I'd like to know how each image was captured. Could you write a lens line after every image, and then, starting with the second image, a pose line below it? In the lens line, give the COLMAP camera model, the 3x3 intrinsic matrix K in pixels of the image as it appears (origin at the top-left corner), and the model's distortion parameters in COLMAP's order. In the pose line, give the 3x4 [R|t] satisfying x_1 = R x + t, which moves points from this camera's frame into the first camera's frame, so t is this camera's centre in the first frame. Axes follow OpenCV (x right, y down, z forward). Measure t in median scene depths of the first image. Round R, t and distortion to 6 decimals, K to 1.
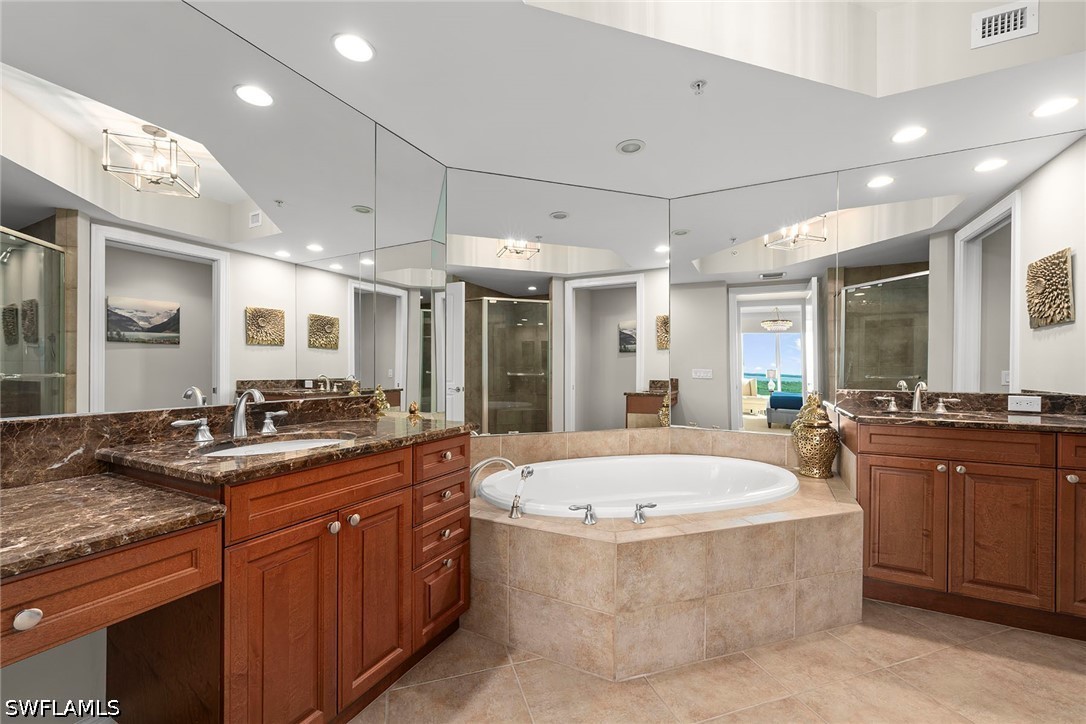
lens RADIAL K [[451.6, 0, 540.8], [0, 451.6, 366.5], [0, 0, 1]] dist [0.007636, 0.000183]
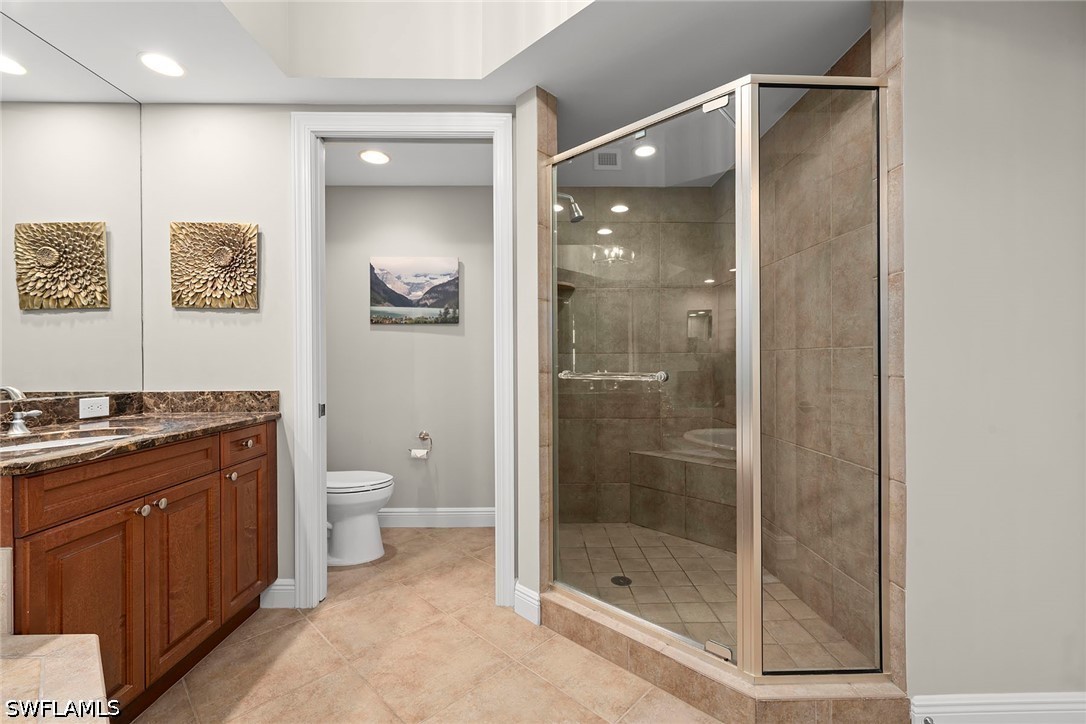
lens RADIAL K [[451.6, 0, 542.6], [0, 451.6, 365.7], [0, 0, 1]] dist [0.007636, 0.000183]
pose [[-0.472619, -0.008724, 0.881224, 0.009676], [0.000560, 0.999948, 0.010200, 0.001930], [-0.881267, 0.005314, -0.472589, 0.699113]]
